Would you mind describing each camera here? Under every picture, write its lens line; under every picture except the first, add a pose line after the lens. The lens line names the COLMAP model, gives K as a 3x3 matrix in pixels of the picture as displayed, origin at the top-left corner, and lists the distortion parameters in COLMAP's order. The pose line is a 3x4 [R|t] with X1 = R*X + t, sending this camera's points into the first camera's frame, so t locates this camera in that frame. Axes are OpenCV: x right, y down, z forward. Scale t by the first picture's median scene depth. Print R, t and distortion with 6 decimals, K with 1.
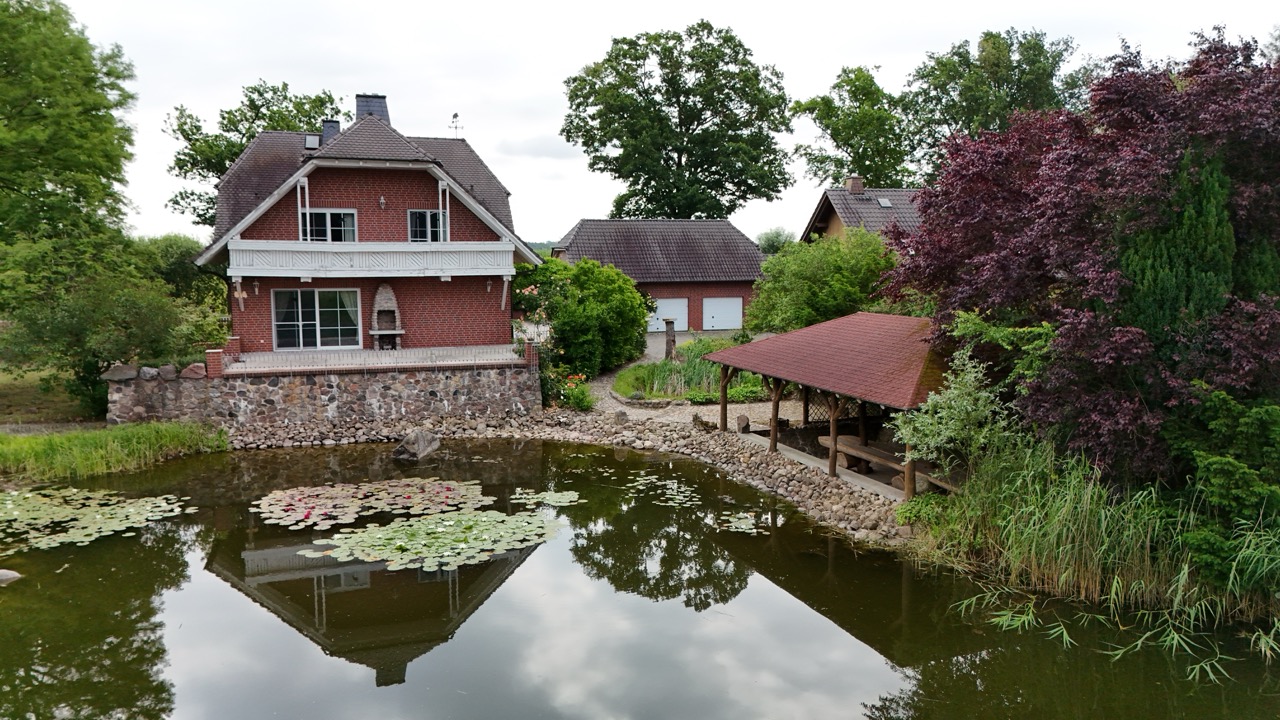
lens RADIAL K [[938.9, 0, 640.0], [0, 938.9, 363.5], [0, 0, 1]] dist [0.070766, -0.065828]
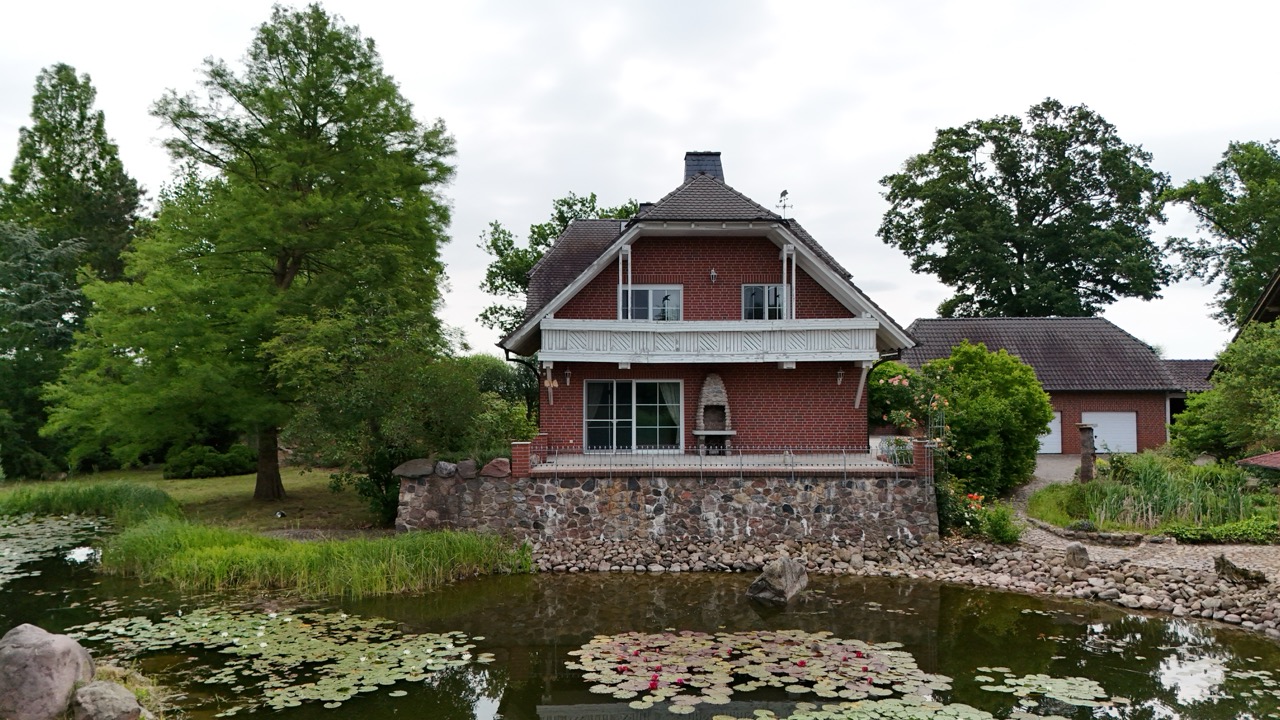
lens RADIAL K [[938.9, 0, 643.4], [0, 938.9, 357.1], [0, 0, 1]] dist [0.070766, -0.065828]
pose [[0.960984, -0.011433, -0.276366, -0.105779], [-0.031060, 0.988366, -0.148889, 0.023860], [0.274853, 0.151664, 0.949449, 0.217005]]
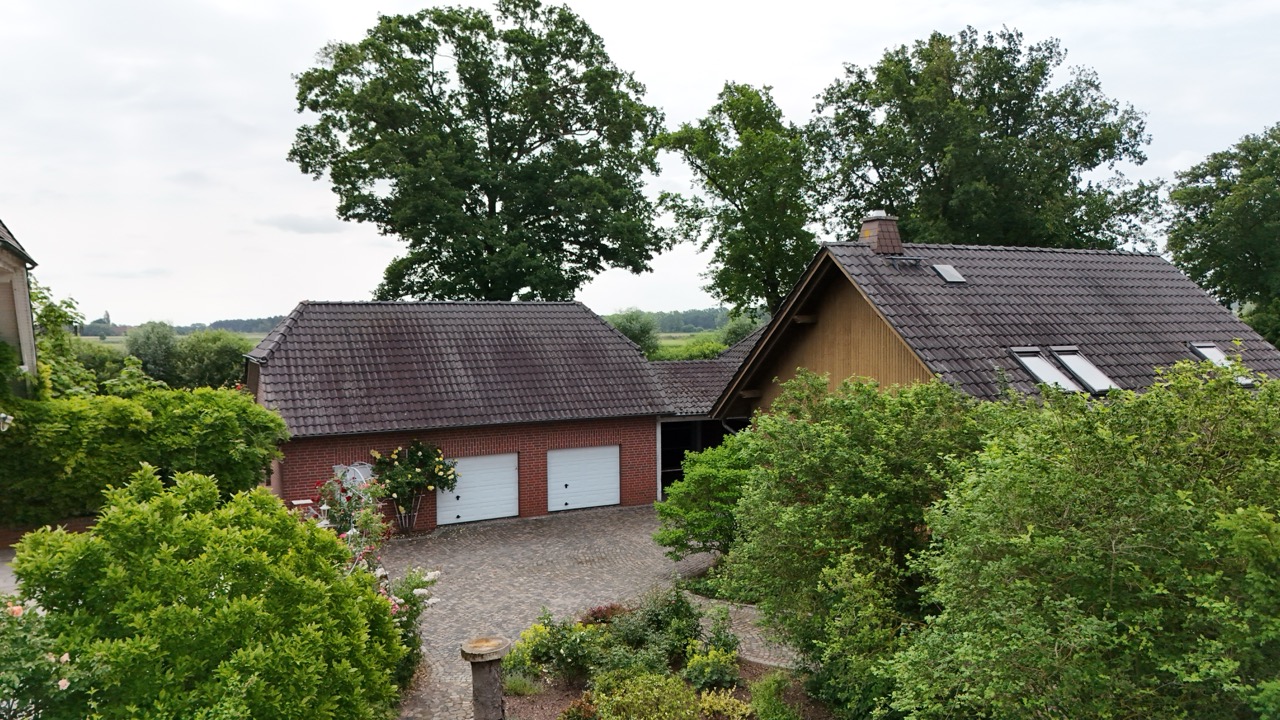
lens RADIAL K [[938.9, 0, 642.8], [0, 938.9, 359.1], [0, 0, 1]] dist [0.070766, -0.065828]
pose [[0.979030, -0.014232, 0.203216, 0.023109], [0.030560, 0.996529, -0.077438, -0.128187], [-0.201409, 0.082025, 0.976067, 0.768809]]
